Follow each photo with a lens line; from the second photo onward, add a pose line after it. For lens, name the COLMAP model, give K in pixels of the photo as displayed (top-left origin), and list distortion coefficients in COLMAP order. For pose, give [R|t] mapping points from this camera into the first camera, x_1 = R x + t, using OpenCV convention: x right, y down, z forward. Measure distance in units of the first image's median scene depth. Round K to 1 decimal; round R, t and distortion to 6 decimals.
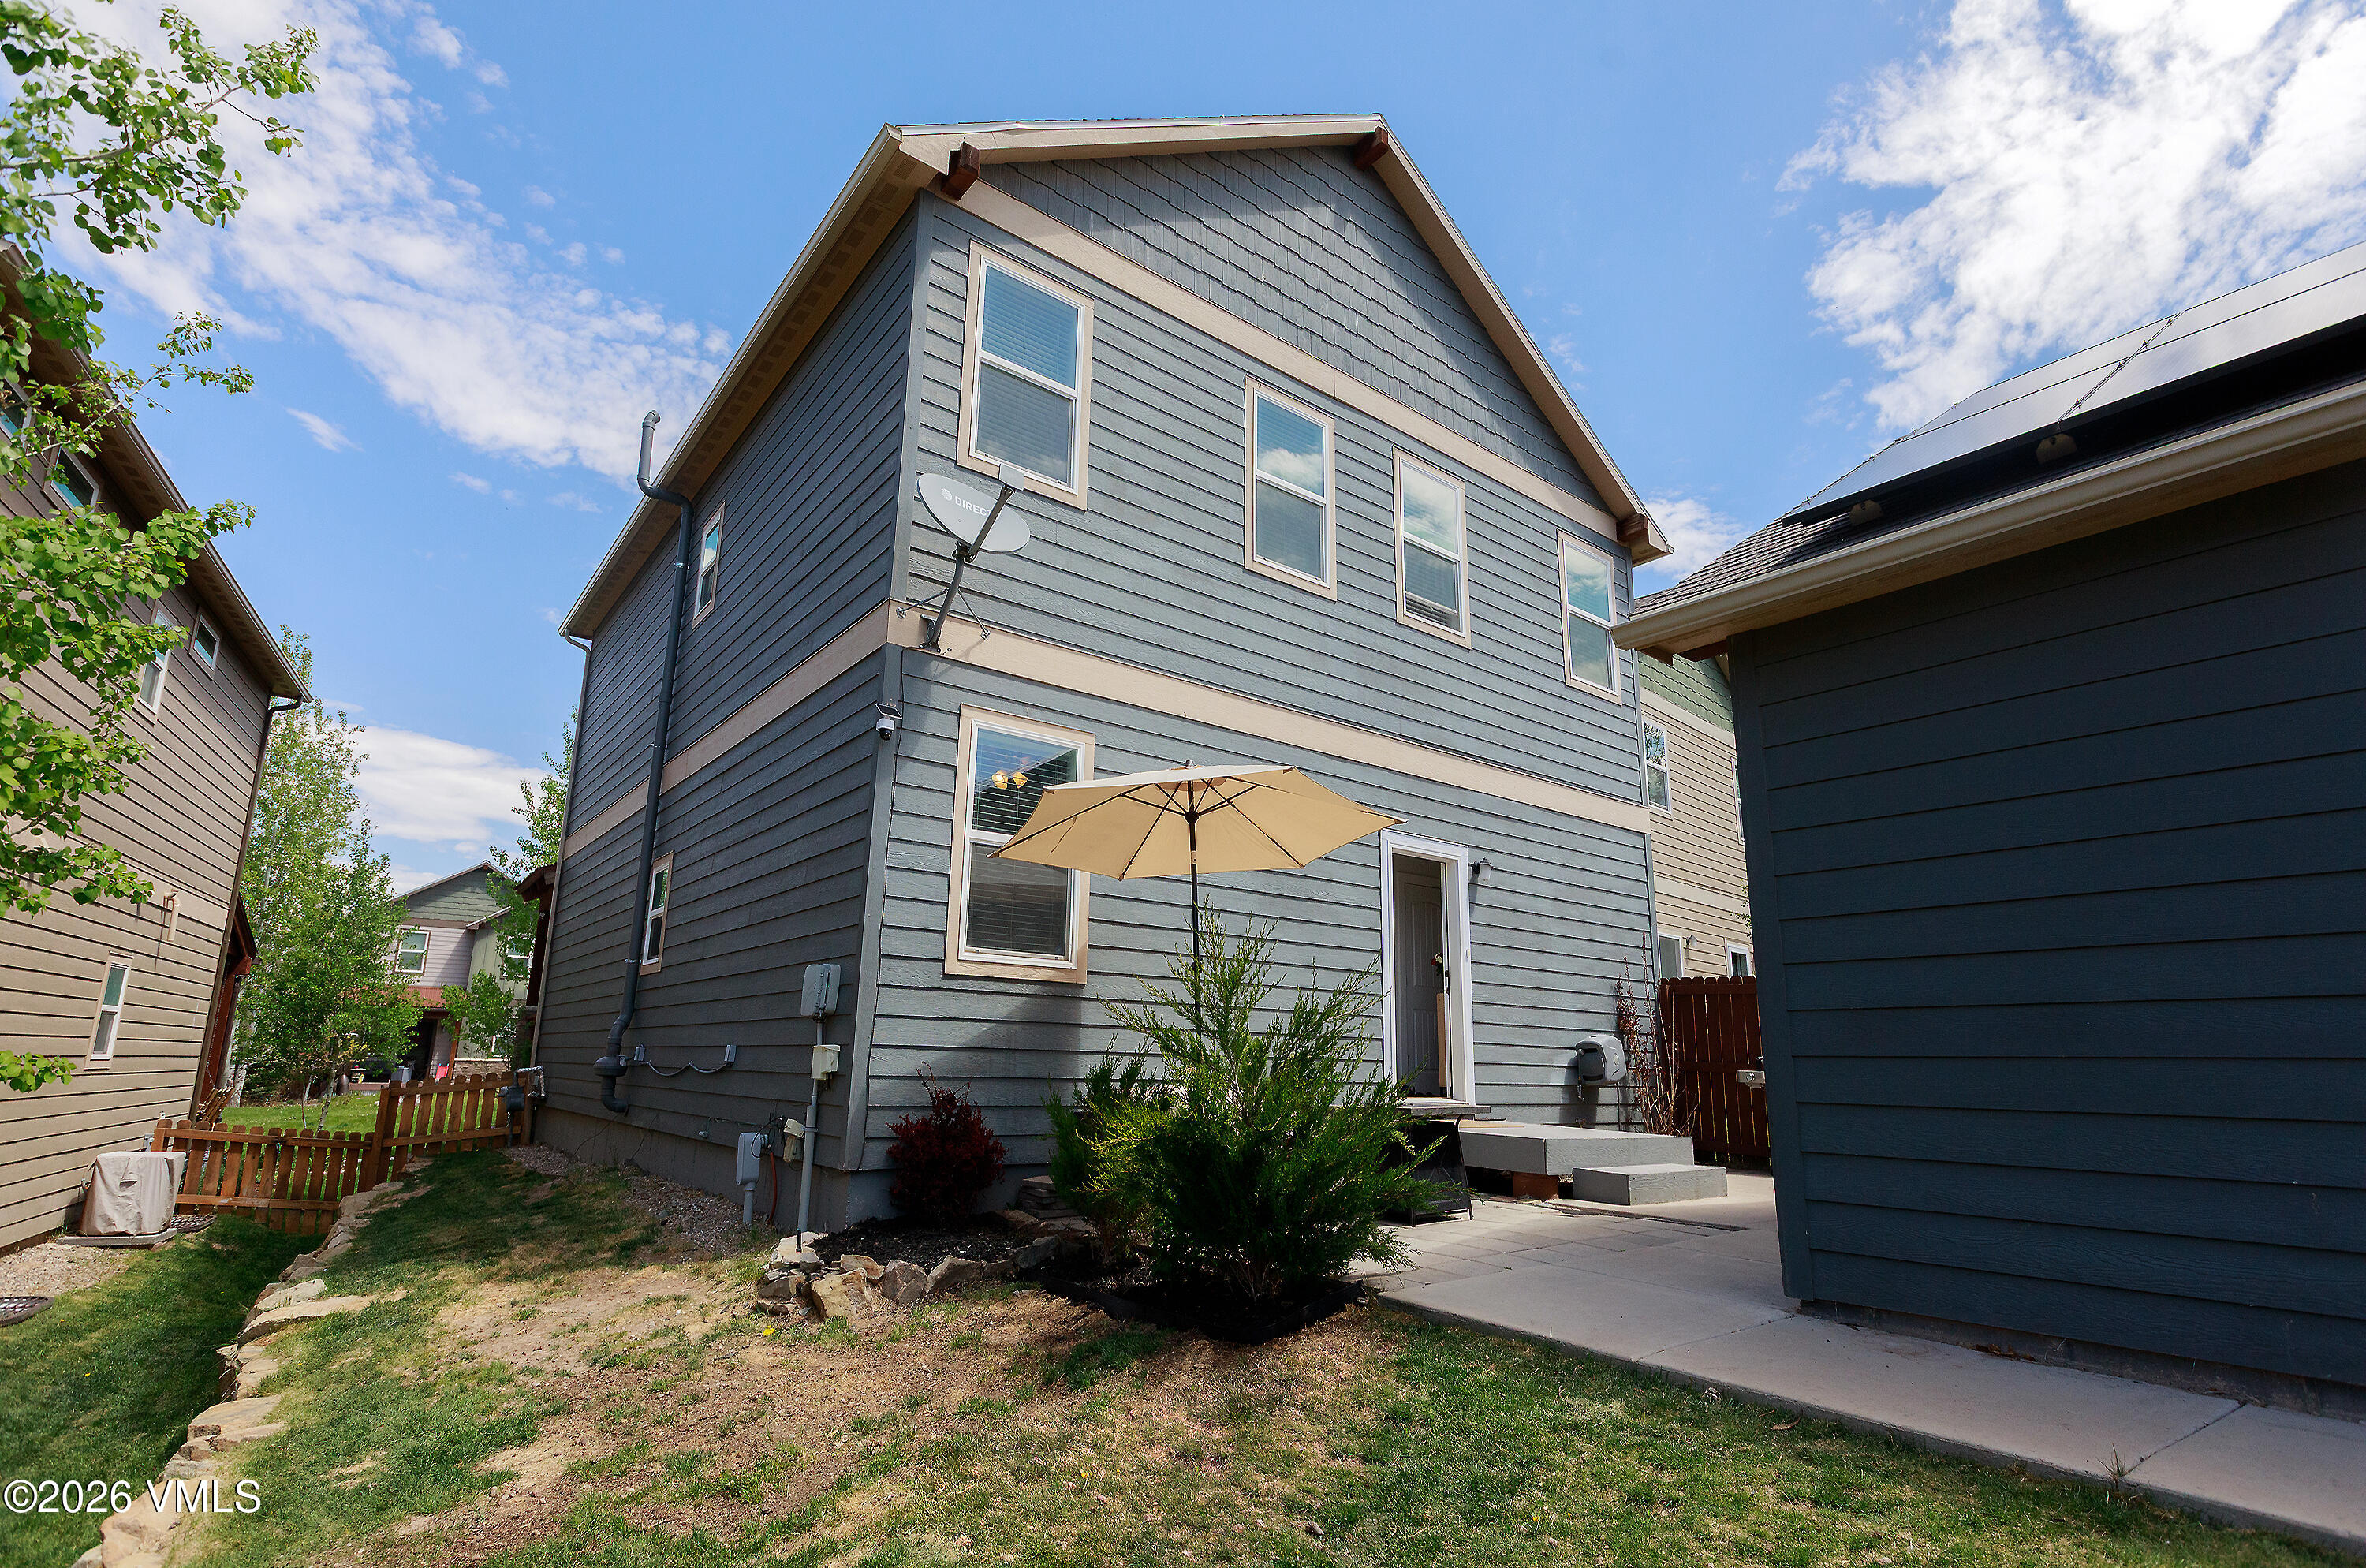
lens RADIAL K [[1204.0, 0, 1174.6], [0, 1204.0, 800.1], [0, 0, 1]] dist [-0.024575, -0.000388]
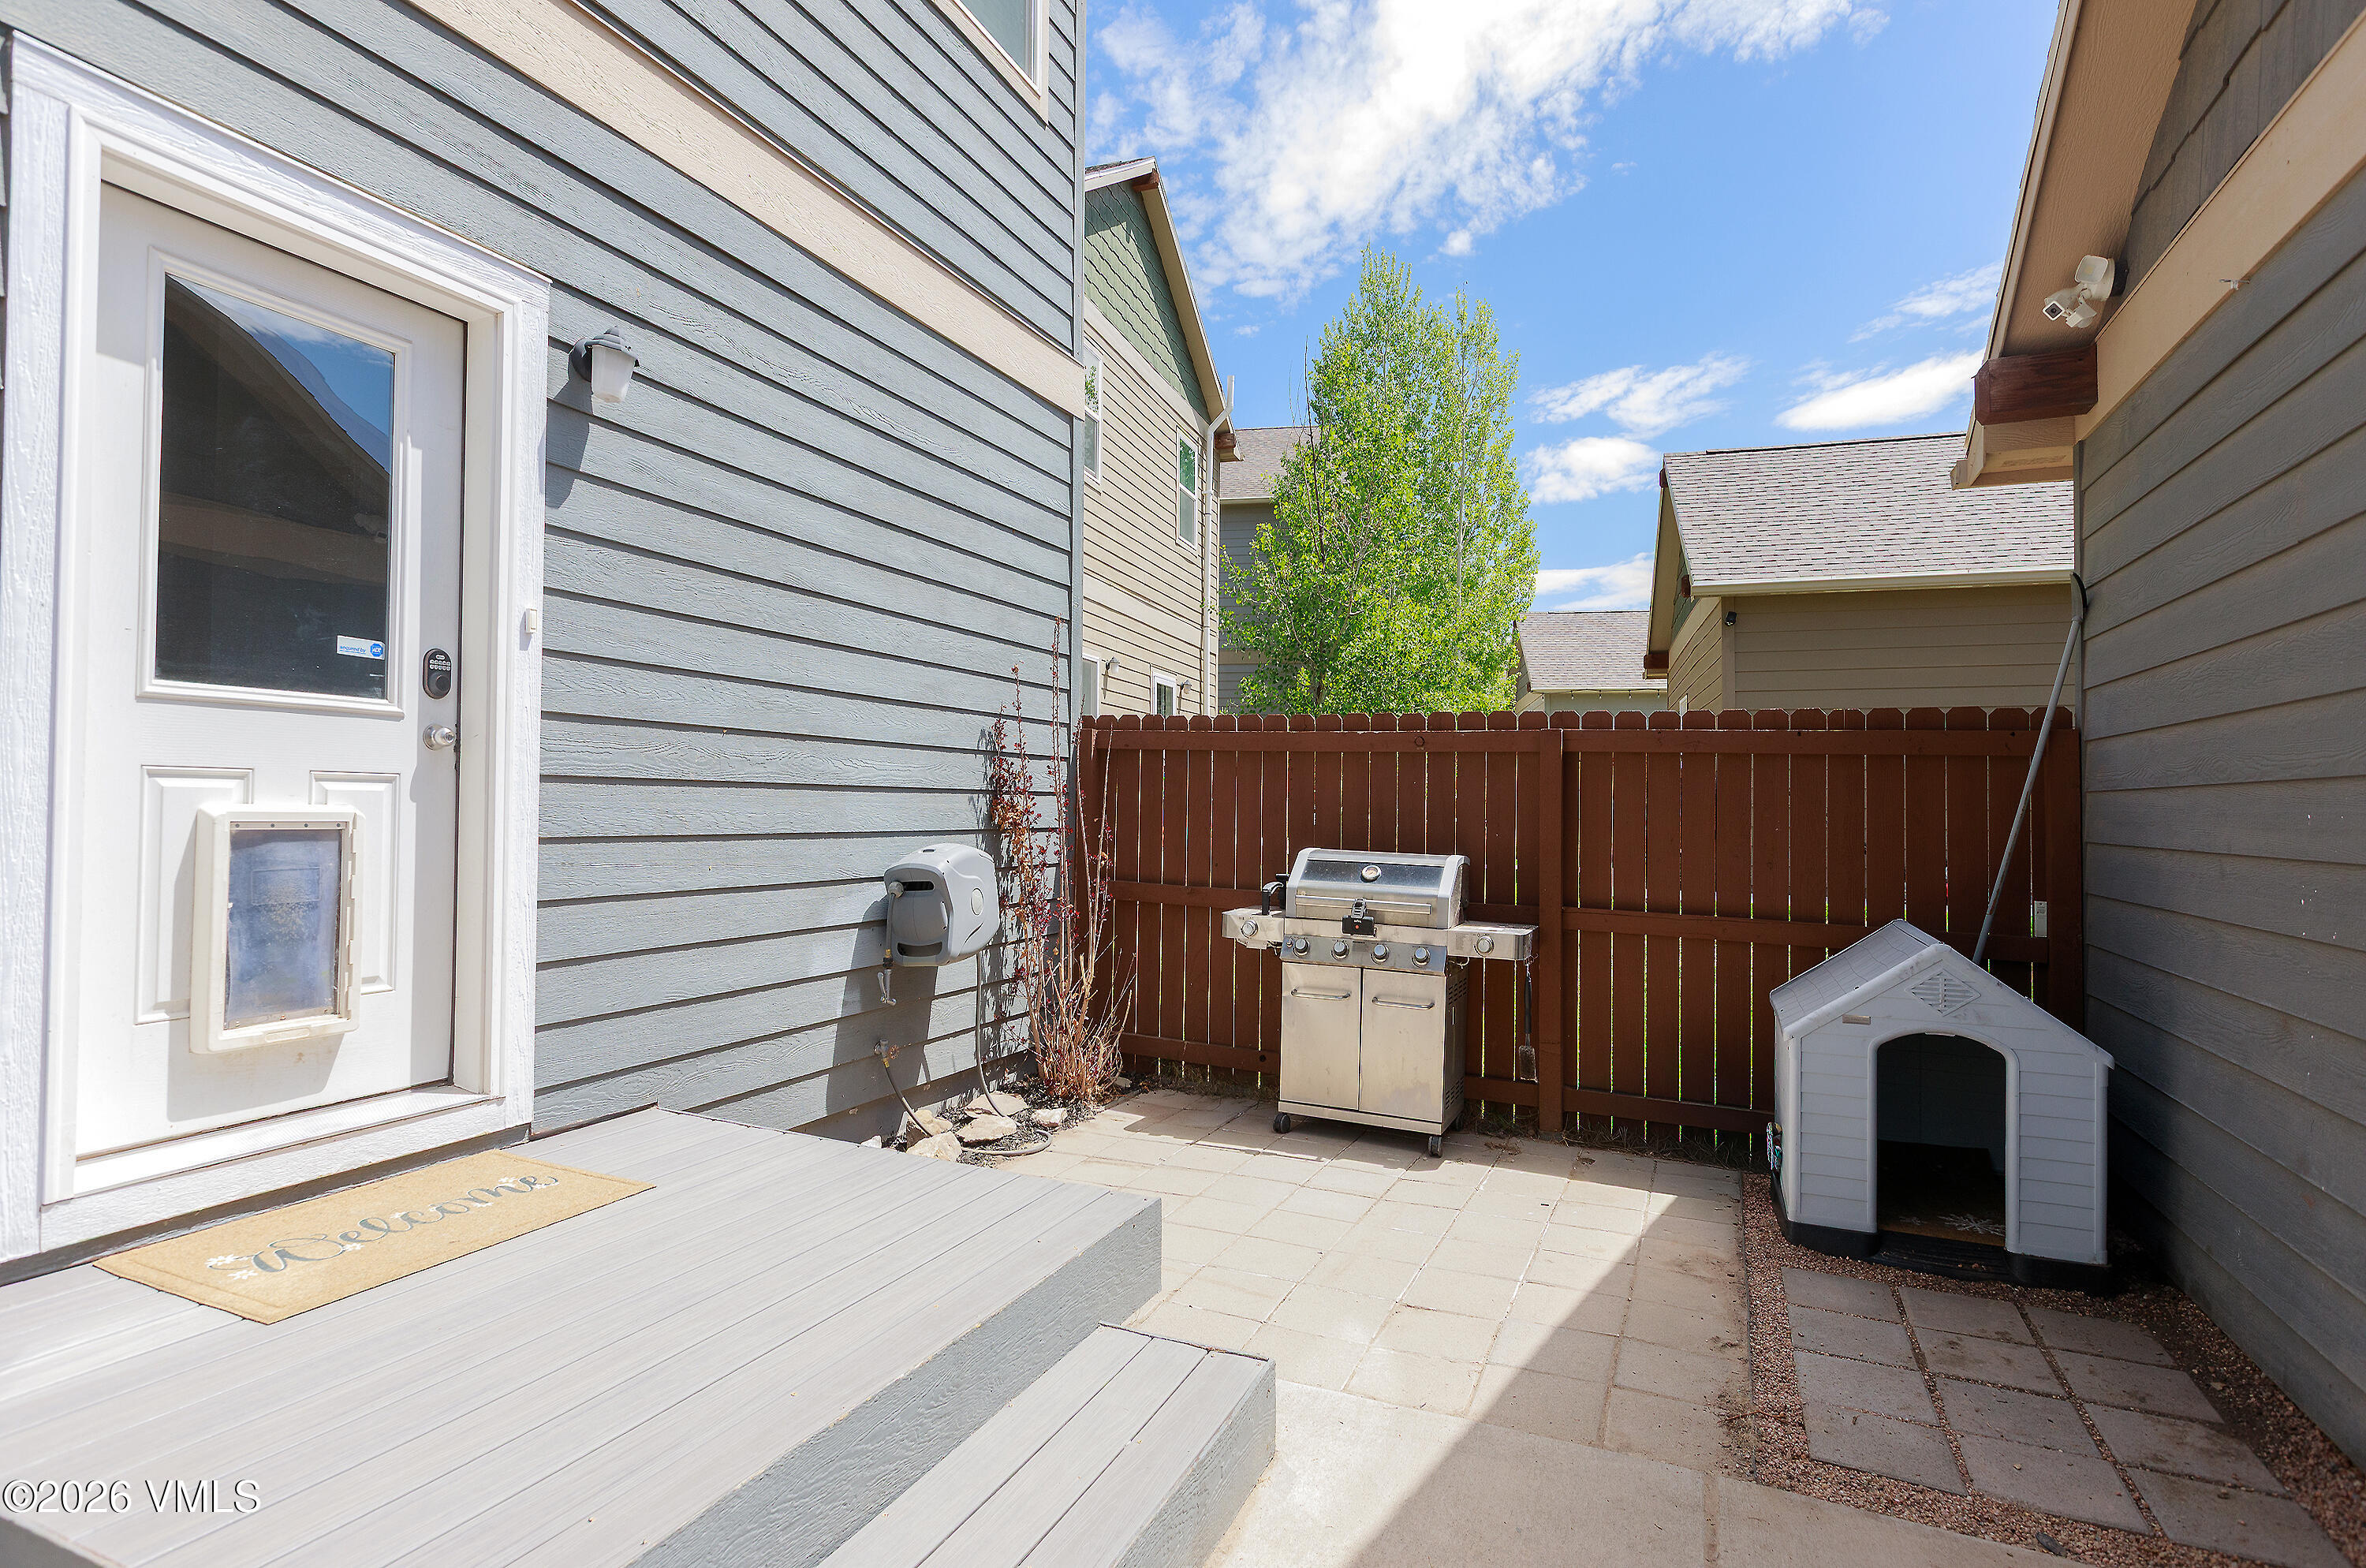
lens RADIAL K [[1204.0, 0, 1177.0], [0, 1204.0, 783.7], [0, 0, 1]] dist [-0.024575, -0.000388]
pose [[0.889285, -0.004963, 0.457327, 0.227456], [-0.090067, 0.978459, 0.185756, 0.085911], [-0.448398, -0.206380, 0.869682, 0.582194]]
